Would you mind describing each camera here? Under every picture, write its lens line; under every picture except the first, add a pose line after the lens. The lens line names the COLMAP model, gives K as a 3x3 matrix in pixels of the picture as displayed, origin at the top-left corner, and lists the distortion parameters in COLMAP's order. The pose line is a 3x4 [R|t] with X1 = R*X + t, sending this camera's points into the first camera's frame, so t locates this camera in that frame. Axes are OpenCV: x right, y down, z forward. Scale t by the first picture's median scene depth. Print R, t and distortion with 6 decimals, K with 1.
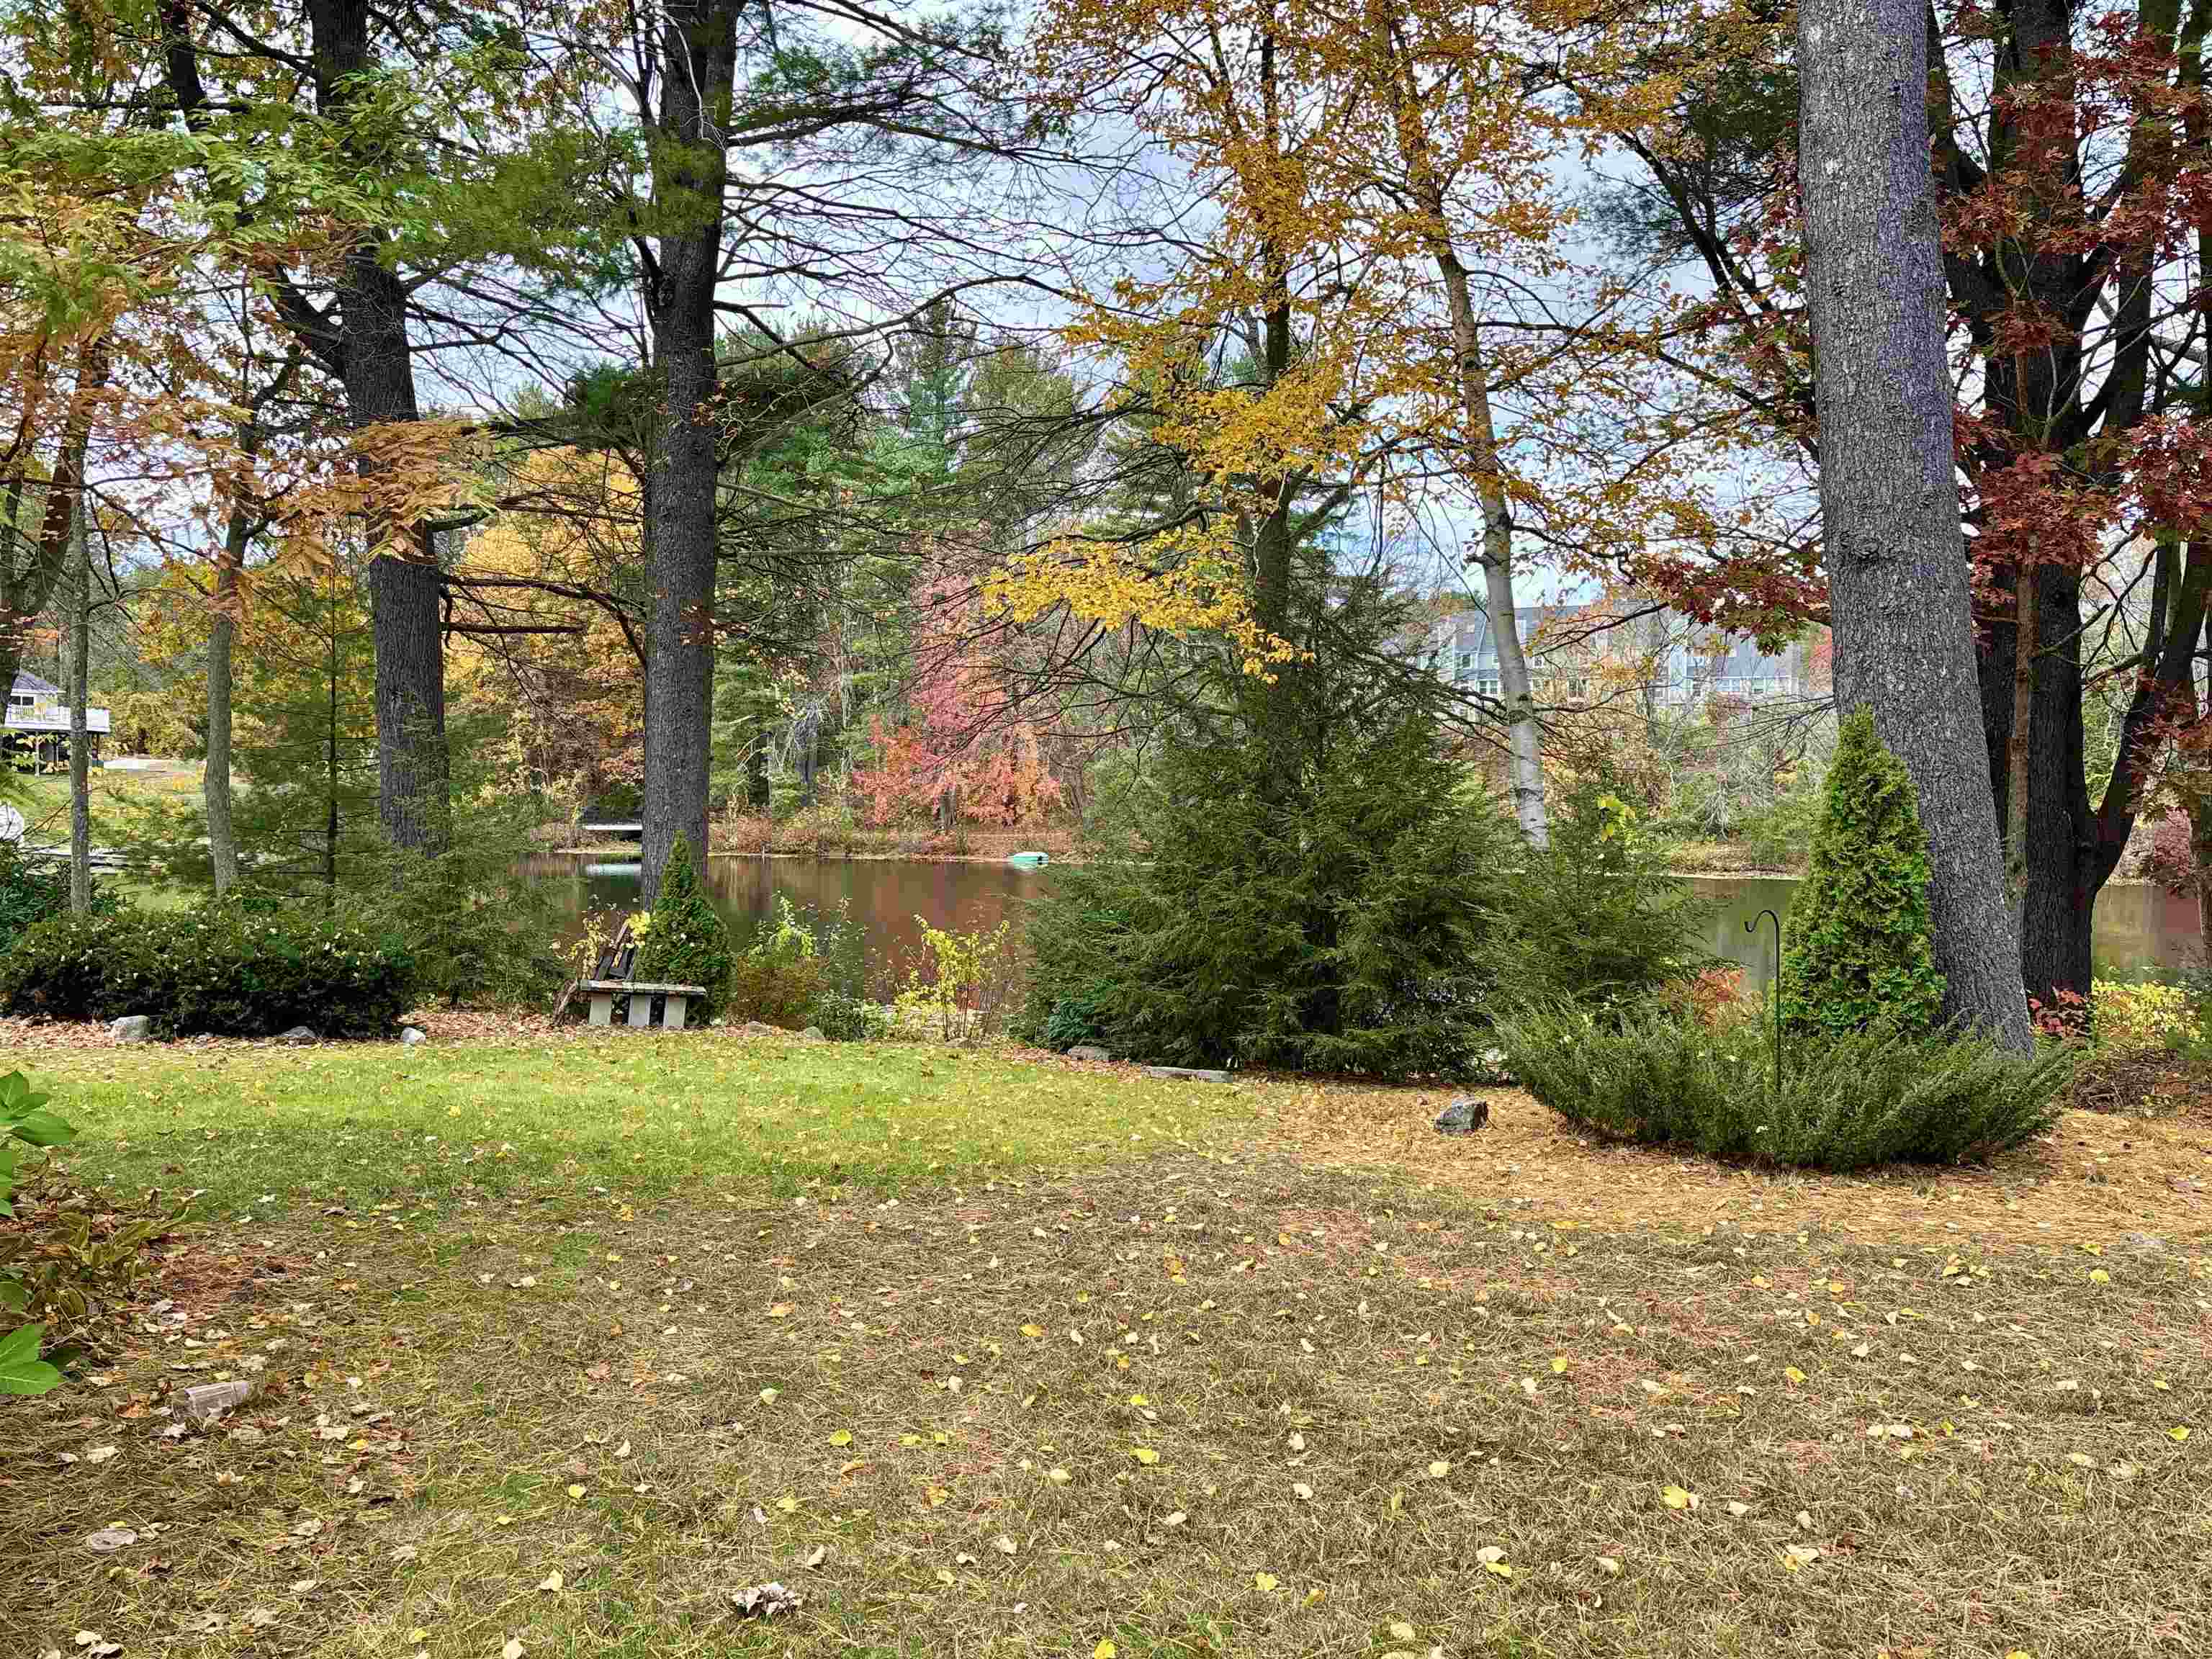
lens RADIAL K [[1681.9, 0, 1066.0], [0, 1681.9, 835.9], [0, 0, 1]] dist [0.031013, -0.028698]
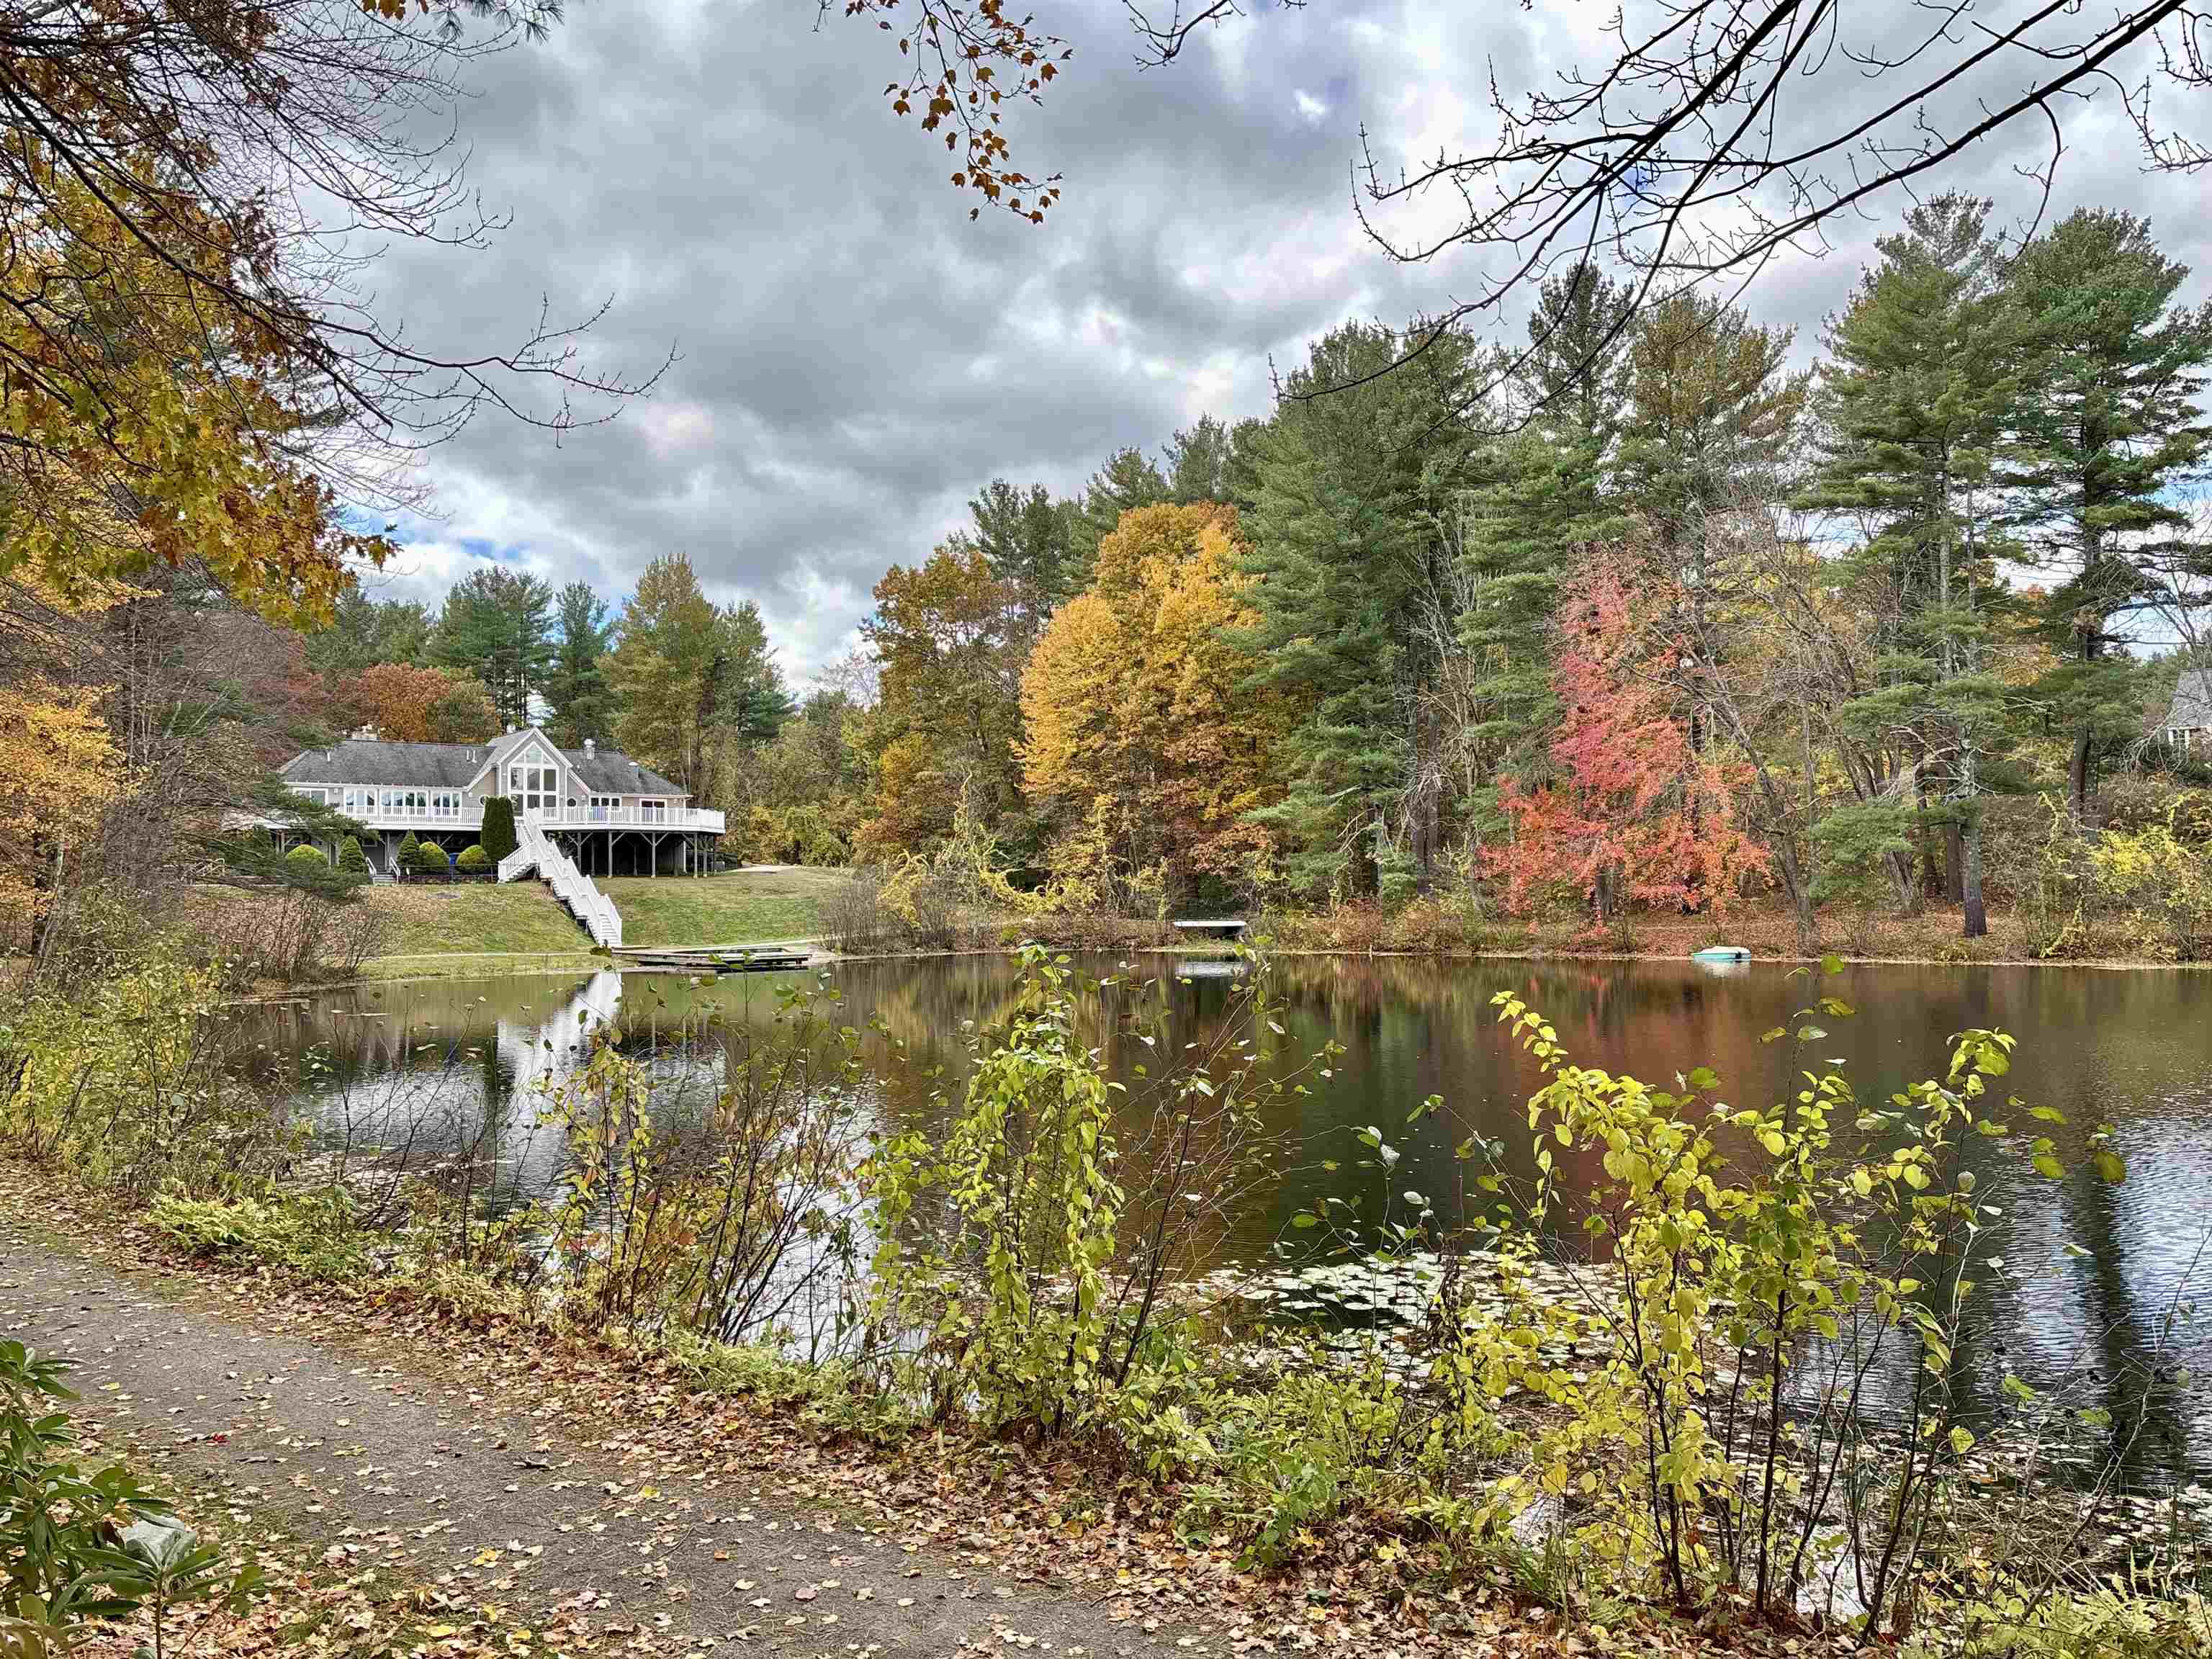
lens RADIAL K [[1681.9, 0, 1080.5], [0, 1681.9, 851.5], [0, 0, 1]] dist [0.031013, -0.028698]
pose [[0.932332, -0.021994, -0.360934, -0.014754], [0.000959, 0.998295, -0.058357, 0.009871], [0.361603, 0.054062, 0.930764, 0.187329]]
